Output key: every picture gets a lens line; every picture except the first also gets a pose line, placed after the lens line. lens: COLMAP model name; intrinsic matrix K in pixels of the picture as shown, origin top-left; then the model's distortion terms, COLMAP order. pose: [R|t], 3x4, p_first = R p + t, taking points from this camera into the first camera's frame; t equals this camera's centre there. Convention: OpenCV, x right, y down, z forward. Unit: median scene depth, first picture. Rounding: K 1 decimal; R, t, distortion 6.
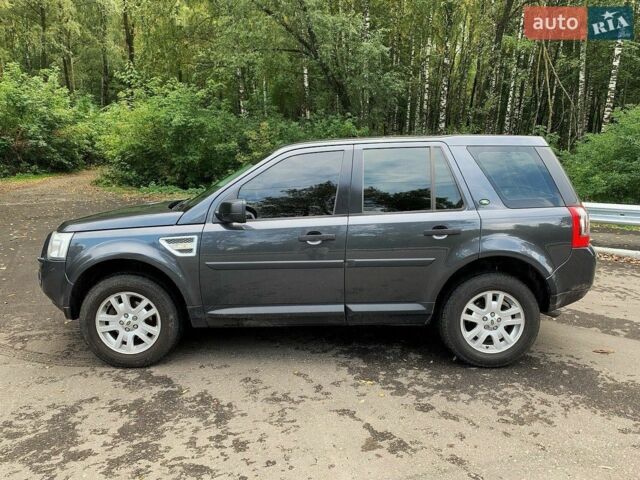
lens RADIAL K [[469.2, 0, 319.9], [0, 469.2, 244.2], [0, 0, 1]] dist [-0.001588, -0.005159]
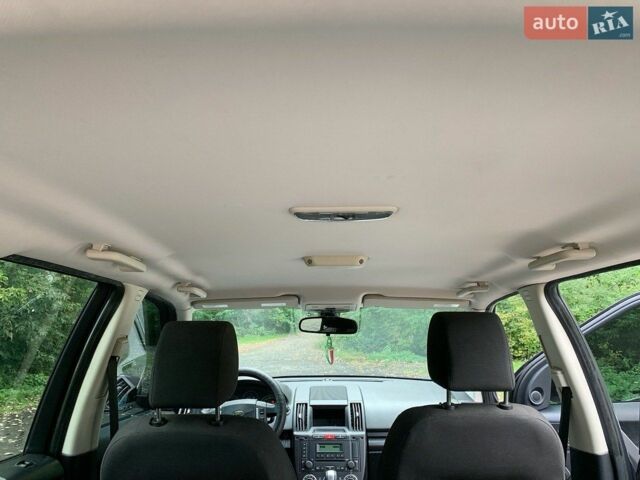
lens RADIAL K [[484.4, 0, 316.6], [0, 484.4, 238.2], [0, 0, 1]] dist [0.027723, -0.038809]
pose [[0.910084, -0.084110, -0.405798, -0.085063], [-0.056057, 0.945204, -0.321632, -0.025902], [0.410614, 0.315460, 0.855500, 0.132648]]
